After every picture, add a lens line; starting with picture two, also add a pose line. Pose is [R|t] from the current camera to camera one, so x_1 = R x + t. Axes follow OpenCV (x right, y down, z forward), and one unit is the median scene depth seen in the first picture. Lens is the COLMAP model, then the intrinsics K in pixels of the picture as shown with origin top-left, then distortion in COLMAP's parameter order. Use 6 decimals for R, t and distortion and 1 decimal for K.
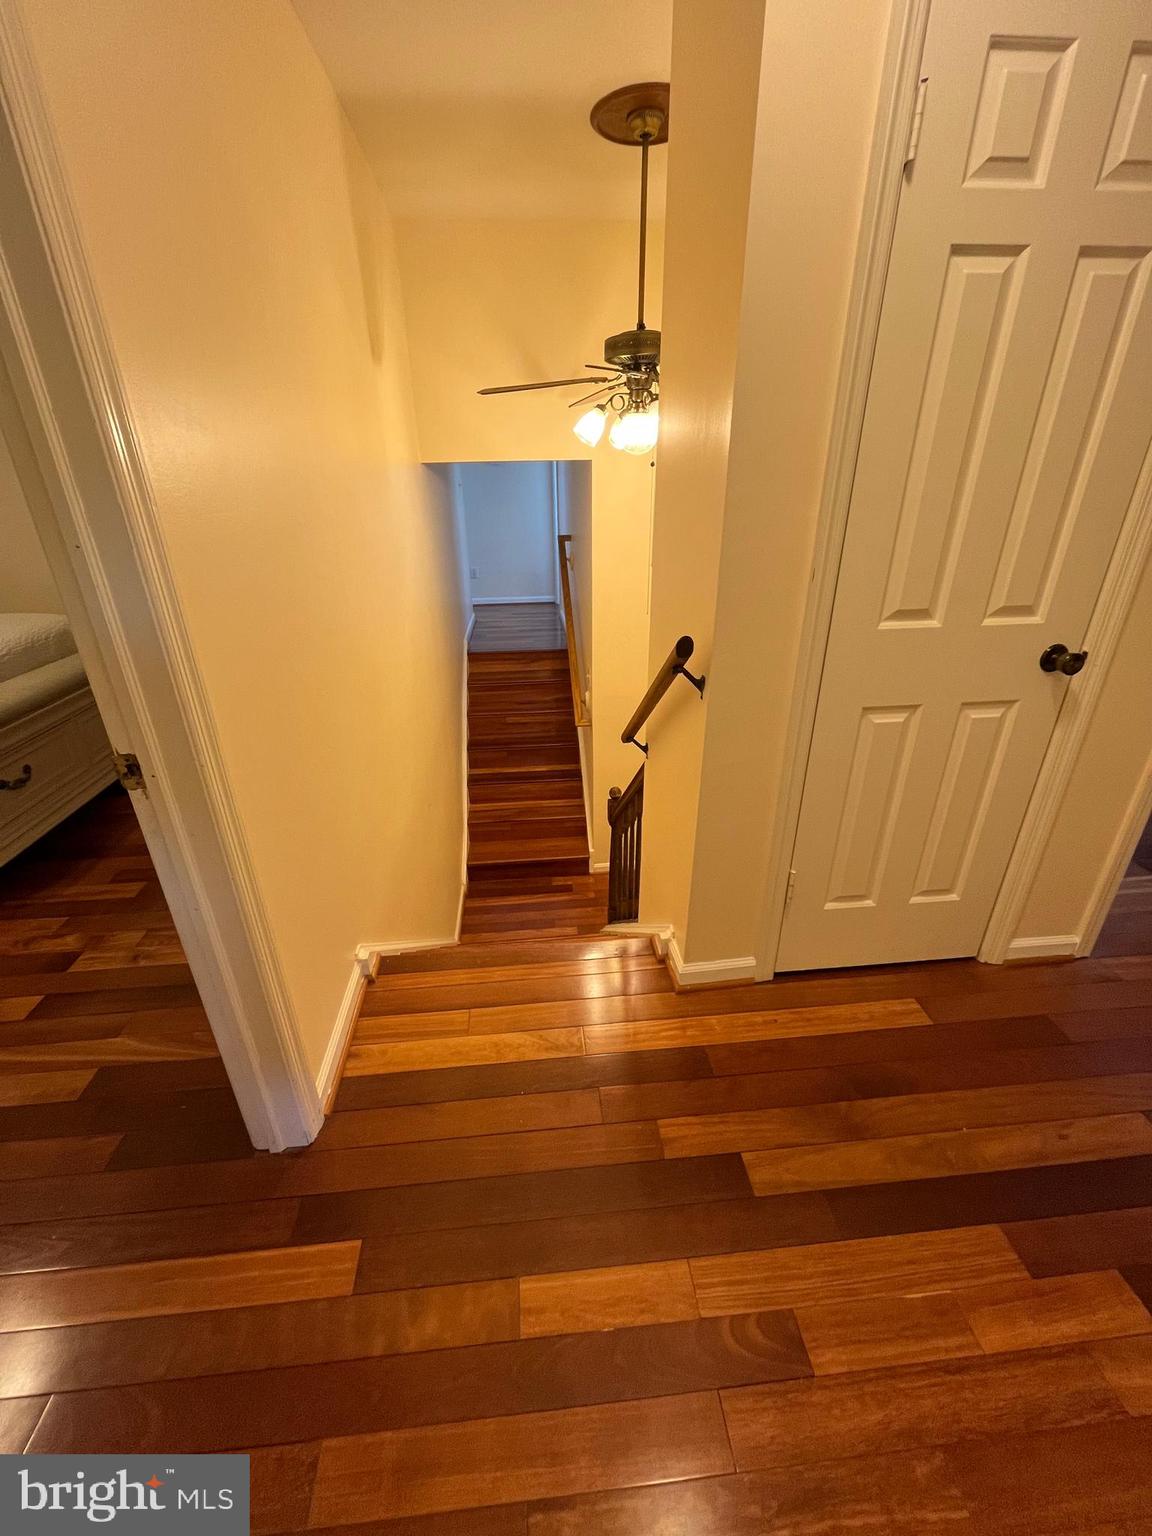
lens RADIAL K [[620.7, 0, 569.3], [0, 620.7, 766.9], [0, 0, 1]] dist [-0.004684, 0.000270]
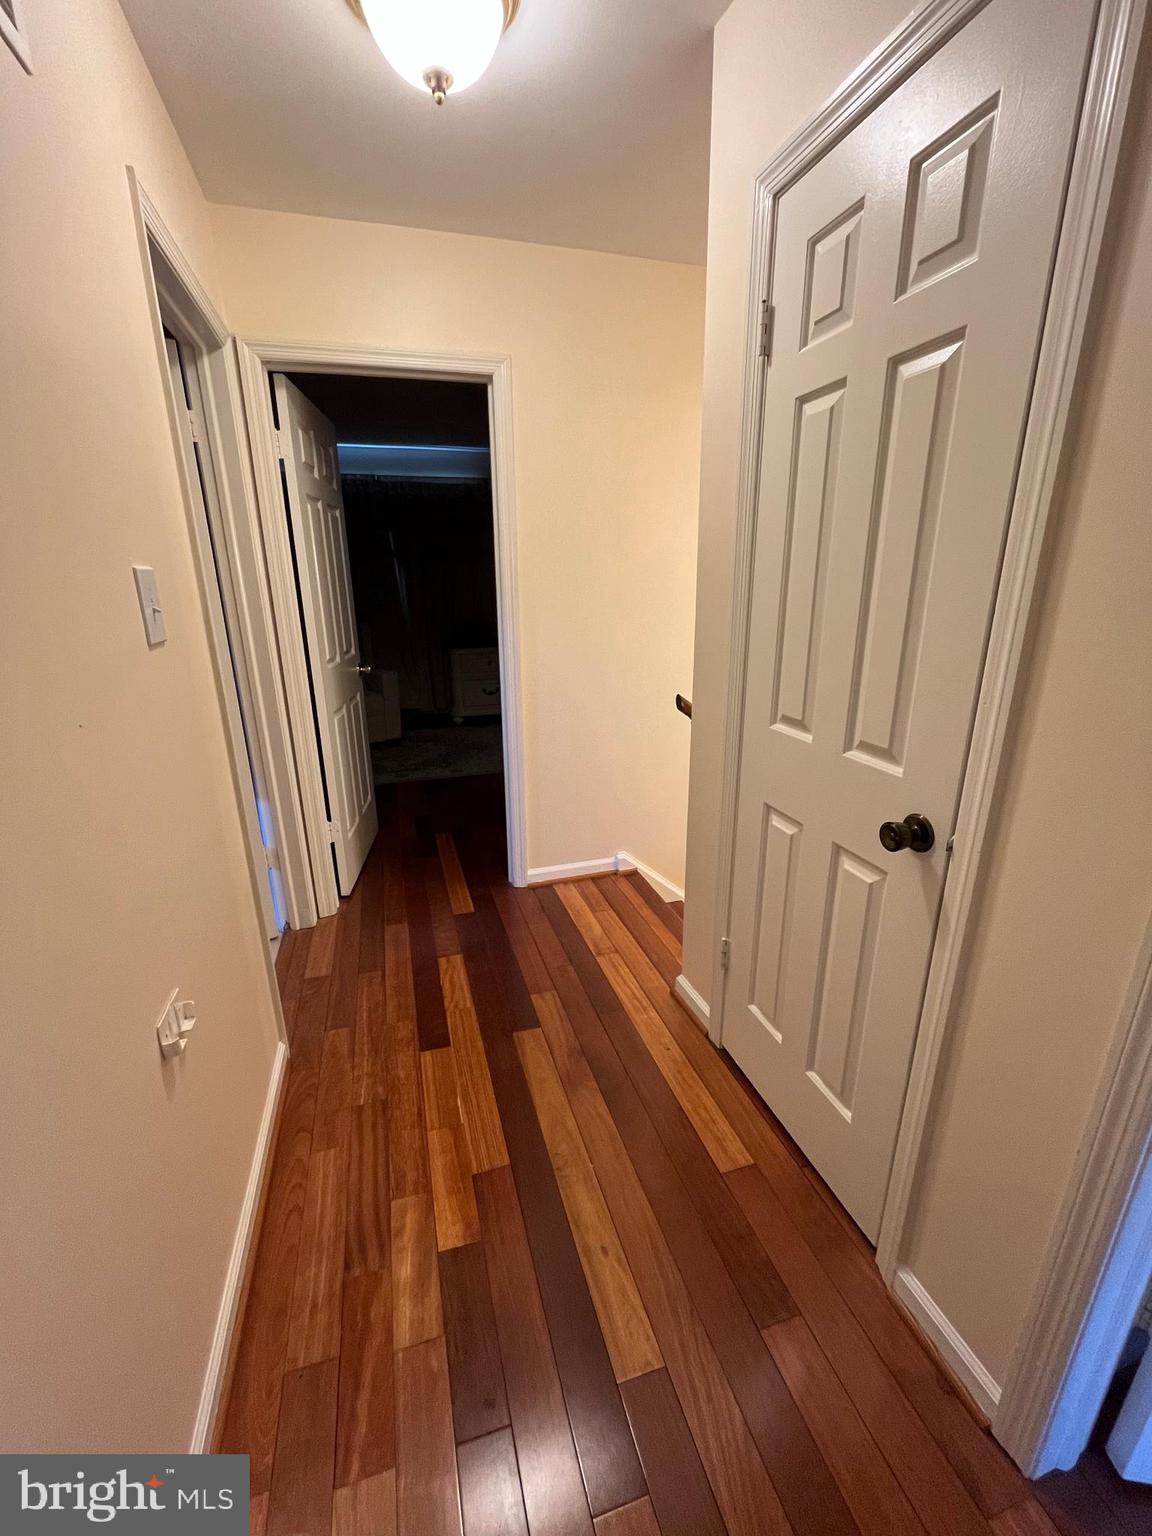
lens RADIAL K [[620.7, 0, 569.3], [0, 620.7, 766.9], [0, 0, 1]] dist [-0.004684, 0.000270]
pose [[0.204522, 0.301447, -0.931289, 1.406372], [-0.401537, 0.893506, 0.201035, -0.235260], [0.892714, 0.332831, 0.303784, 0.396514]]
